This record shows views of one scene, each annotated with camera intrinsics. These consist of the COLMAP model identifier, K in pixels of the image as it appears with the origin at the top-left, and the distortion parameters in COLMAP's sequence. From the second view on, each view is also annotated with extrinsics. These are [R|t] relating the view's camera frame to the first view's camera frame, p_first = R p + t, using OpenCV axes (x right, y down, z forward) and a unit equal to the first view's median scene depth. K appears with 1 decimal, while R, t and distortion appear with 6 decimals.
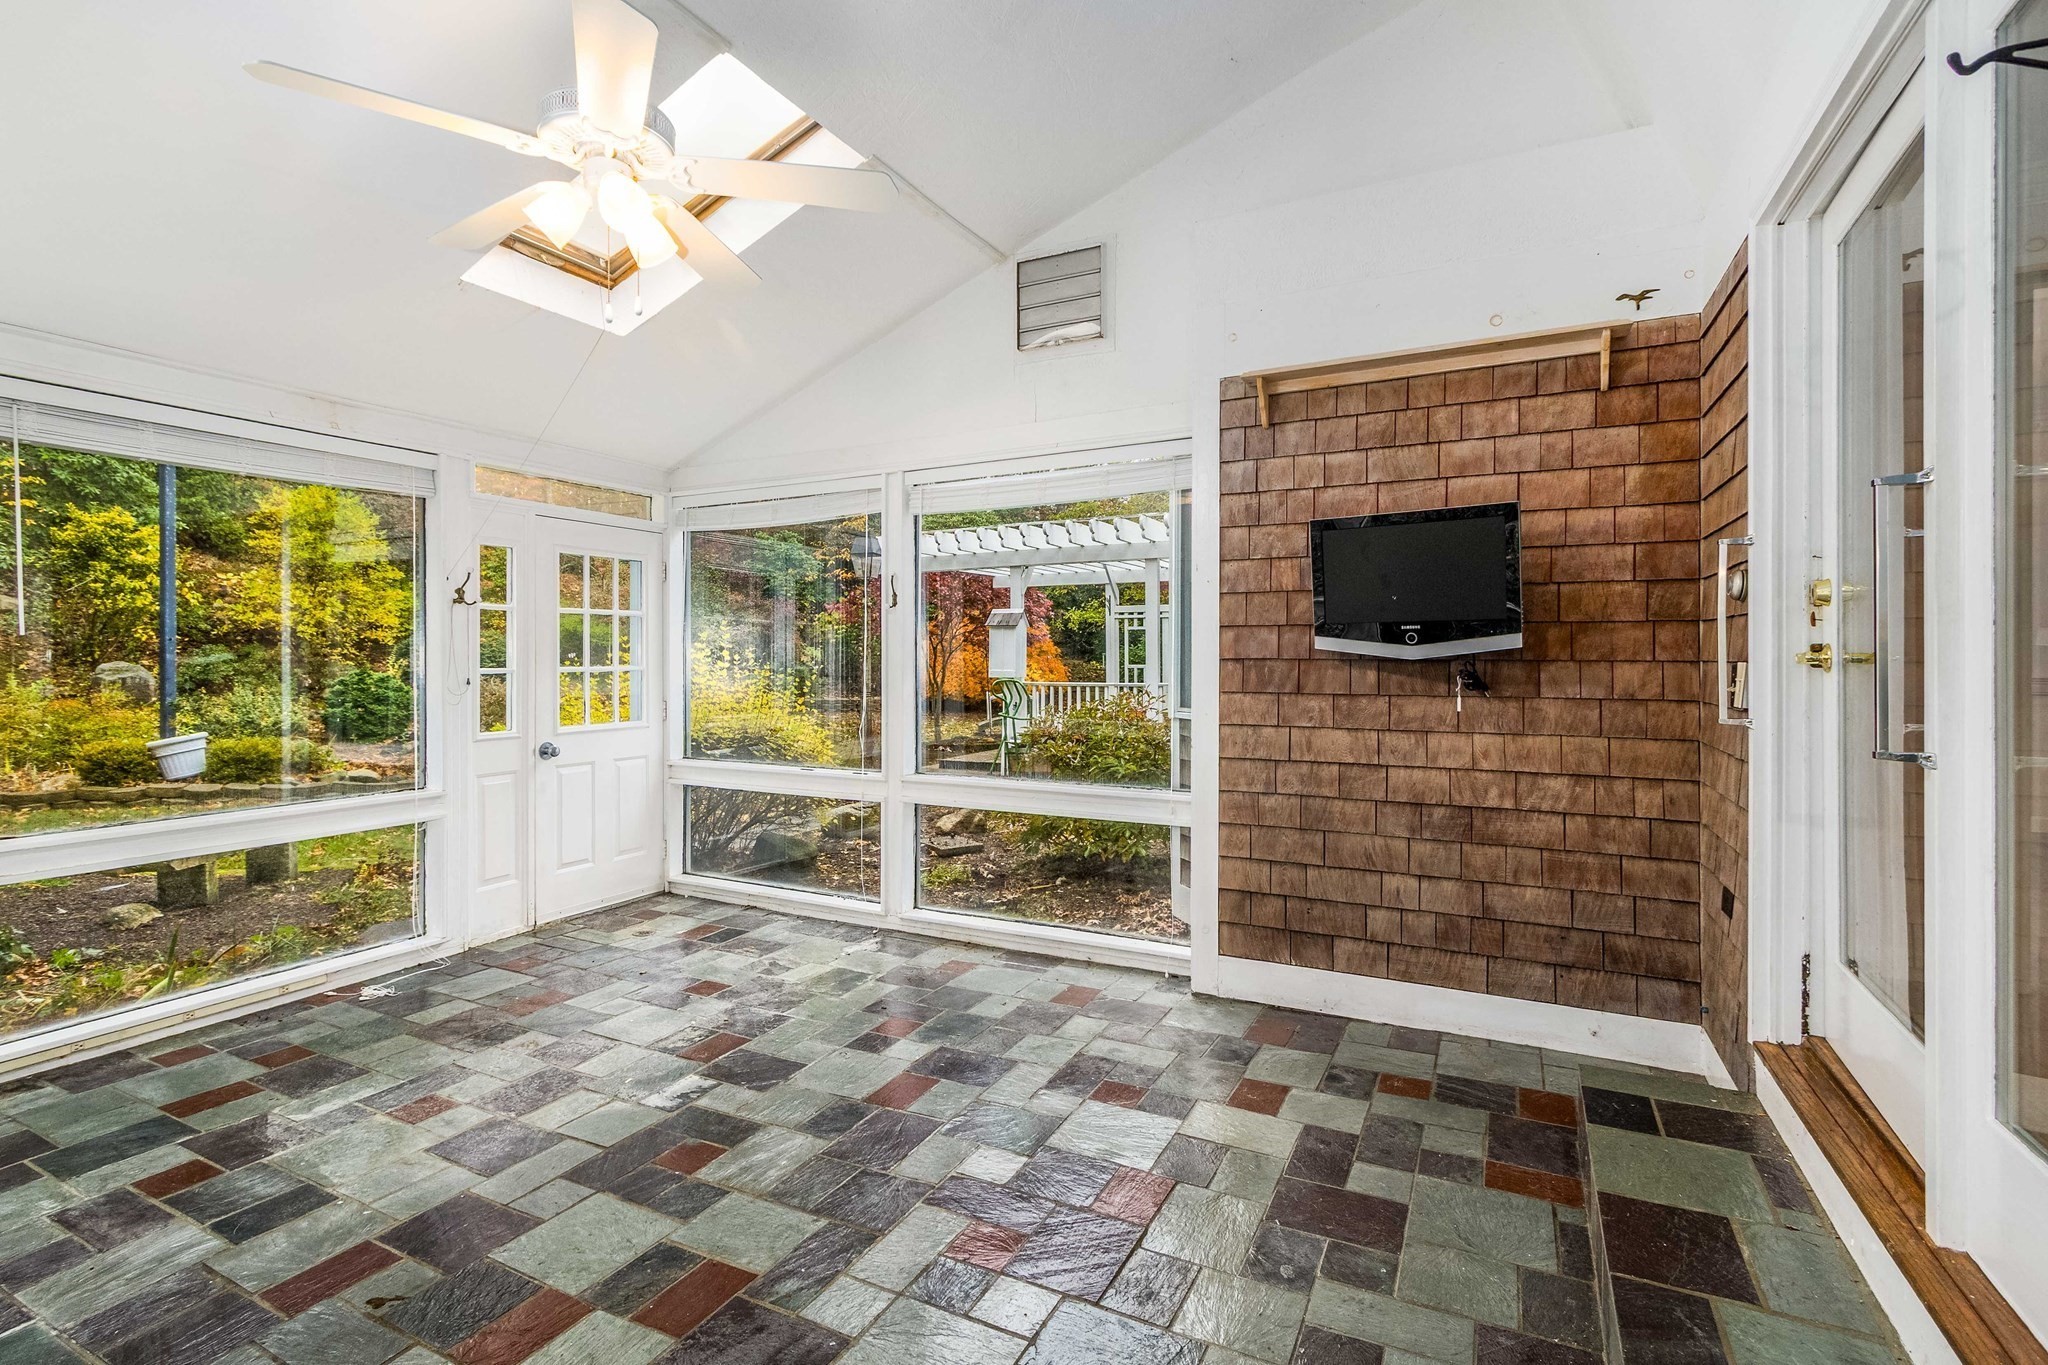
lens RADIAL K [[967.0, 0, 975.5], [0, 967.0, 661.1], [0, 0, 1]] dist [-0.001064, -0.001065]
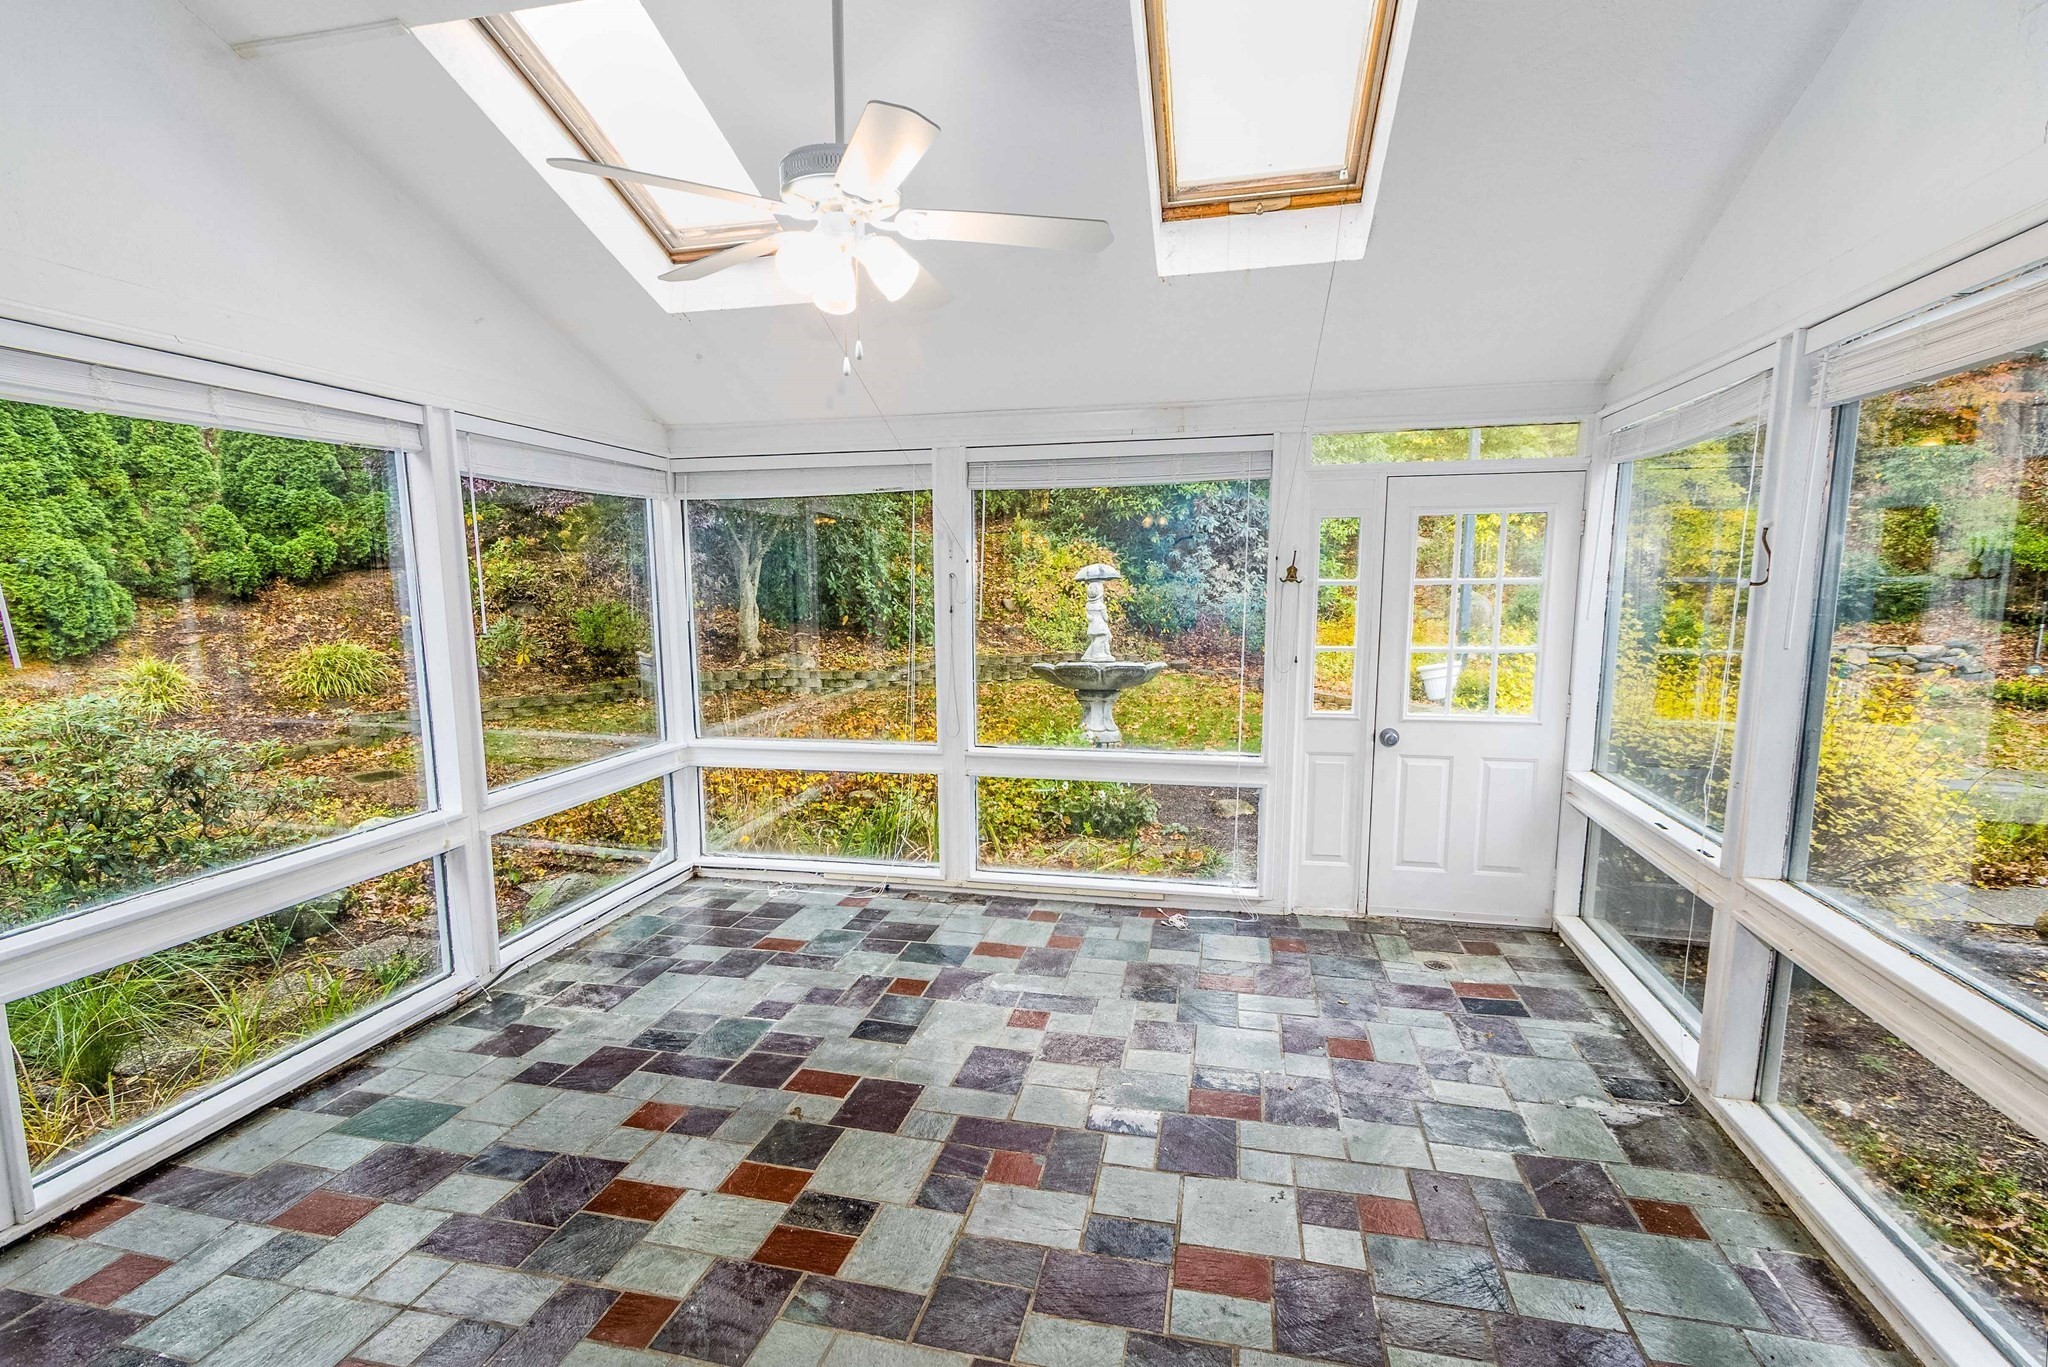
lens RADIAL K [[967.0, 0, 1009.1], [0, 967.0, 722.4], [0, 0, 1]] dist [-0.001064, -0.001065]
pose [[0.253263, 0.141419, -0.957005, 0.492823], [0.008455, 0.988896, 0.148369, -0.087387], [0.967360, -0.045668, 0.249255, 0.602155]]
